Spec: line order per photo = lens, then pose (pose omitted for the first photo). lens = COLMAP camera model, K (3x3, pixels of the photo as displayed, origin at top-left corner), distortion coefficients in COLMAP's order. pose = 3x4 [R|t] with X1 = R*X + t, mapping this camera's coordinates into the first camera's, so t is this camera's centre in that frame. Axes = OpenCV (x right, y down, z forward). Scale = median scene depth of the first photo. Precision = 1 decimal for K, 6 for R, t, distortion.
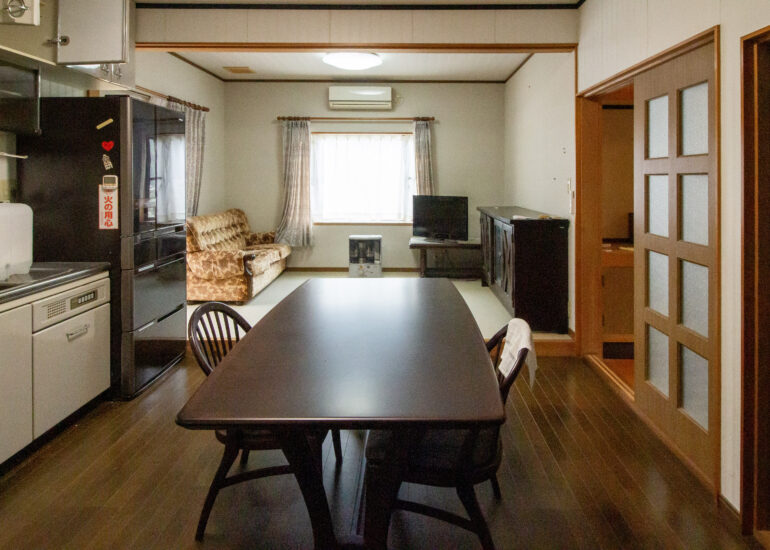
lens RADIAL K [[483.7, 0, 409.6], [0, 483.7, 274.6], [0, 0, 1]] dist [-0.001100, -0.001035]
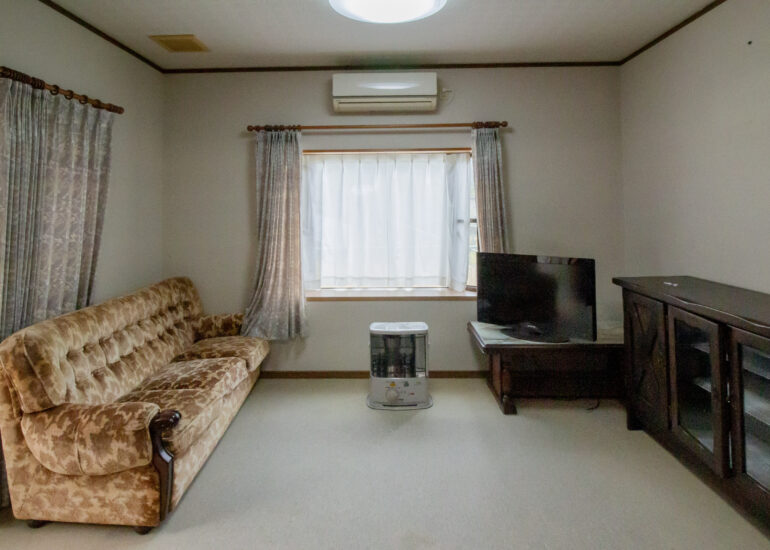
lens RADIAL K [[482.2, 0, 385.0], [0, 482.2, 275.0], [0, 0, 1]] dist [-0.006026, -0.003177]
pose [[0.999678, -0.012077, -0.022307, -0.090335], [0.010712, 0.998121, -0.060322, -0.101989], [0.022994, 0.060064, 0.997930, 0.415209]]
